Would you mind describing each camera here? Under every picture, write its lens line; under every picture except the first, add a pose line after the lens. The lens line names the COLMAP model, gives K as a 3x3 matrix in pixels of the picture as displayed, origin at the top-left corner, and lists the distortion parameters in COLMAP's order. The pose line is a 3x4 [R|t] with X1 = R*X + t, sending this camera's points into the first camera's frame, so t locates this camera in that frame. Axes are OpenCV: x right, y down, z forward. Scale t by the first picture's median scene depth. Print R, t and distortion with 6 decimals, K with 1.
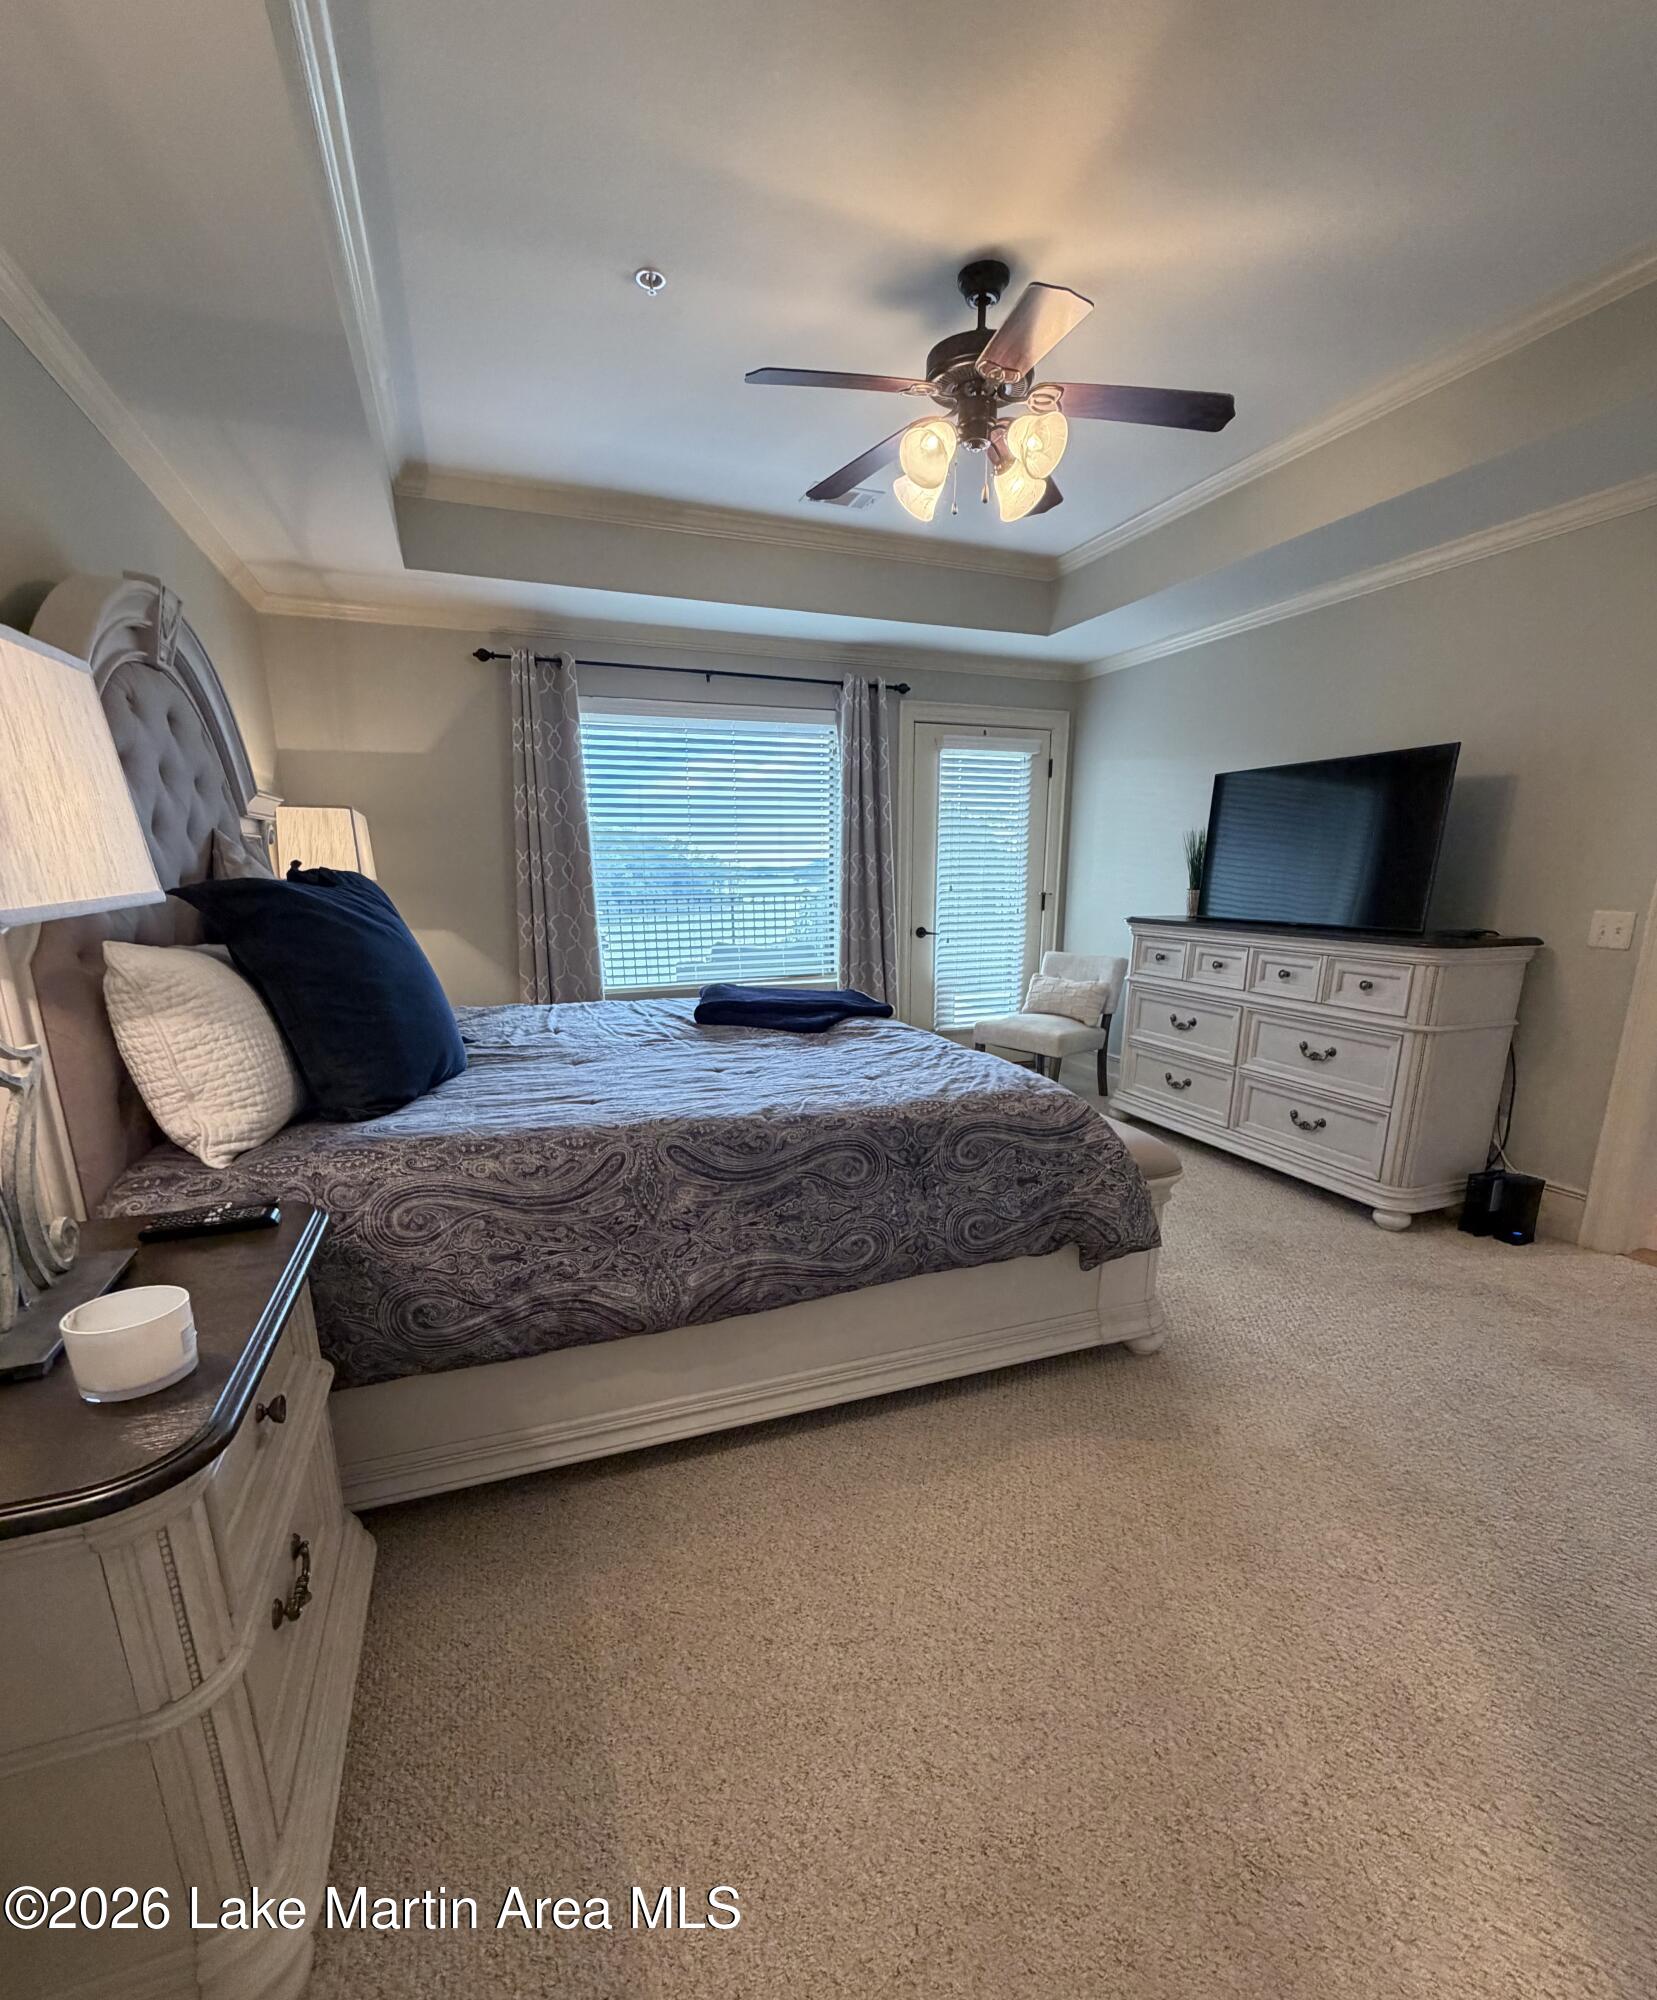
lens RADIAL K [[874.9, 0, 827.2], [0, 874.9, 1110.1], [0, 0, 1]] dist [-0.003903, -0.000367]
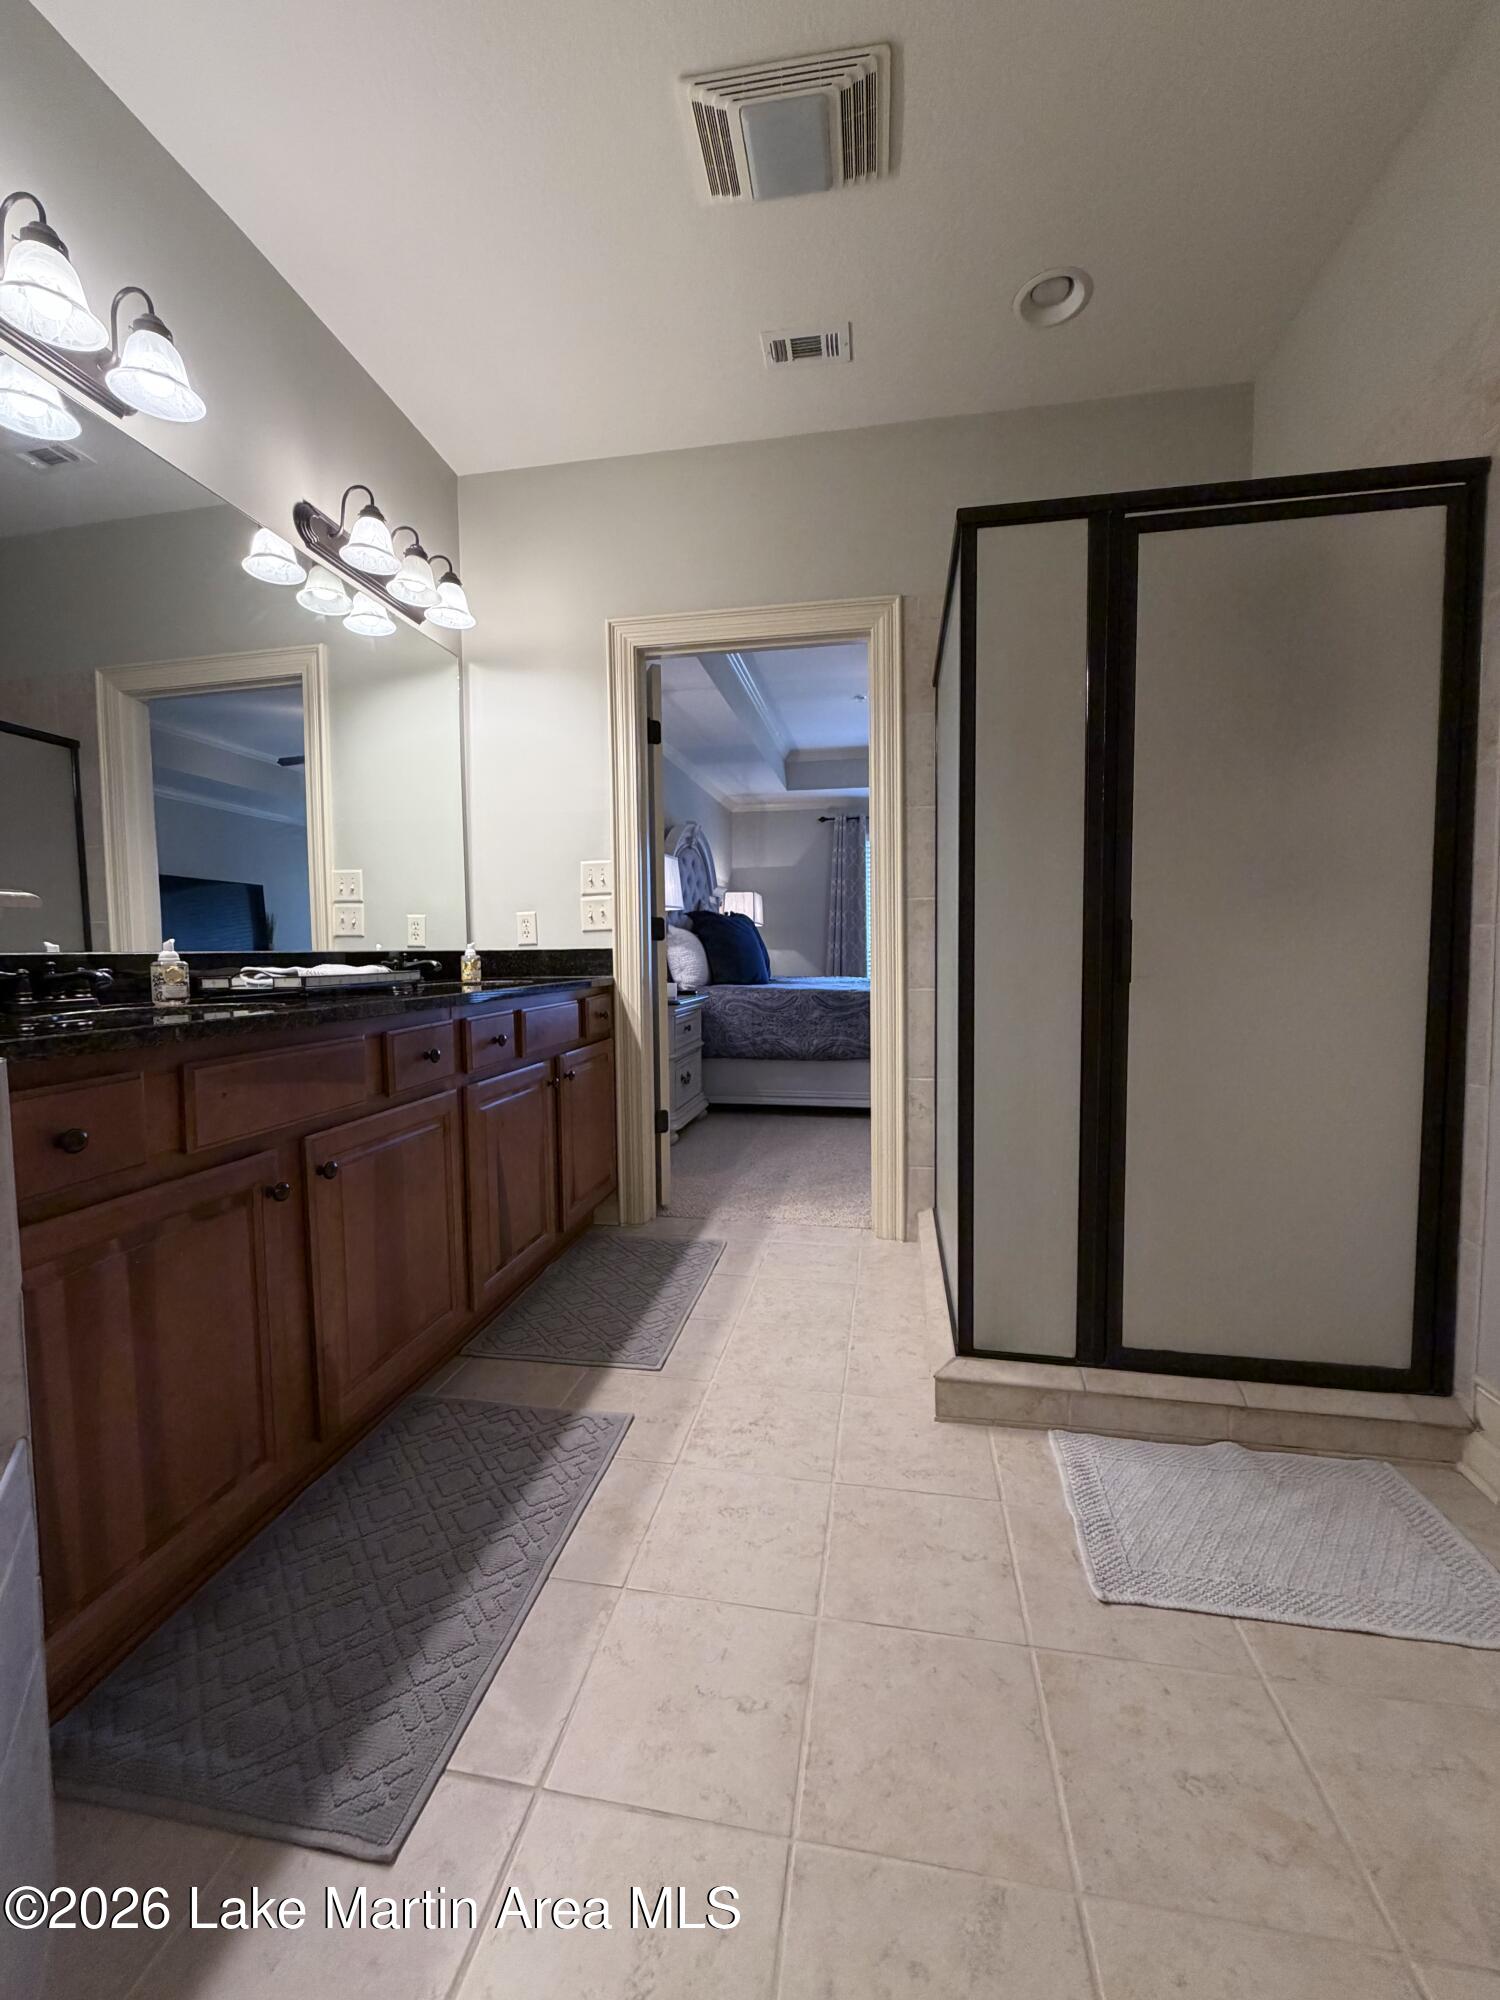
lens RADIAL K [[793.2, 0, 744.8], [0, 793.2, 995.5], [0, 0, 1]] dist [-0.001666, -0.000610]
pose [[0.853284, 0.027246, -0.520735, 0.820466], [-0.132254, 0.977288, -0.165579, 0.416563], [0.504397, 0.210156, 0.837507, -1.085242]]
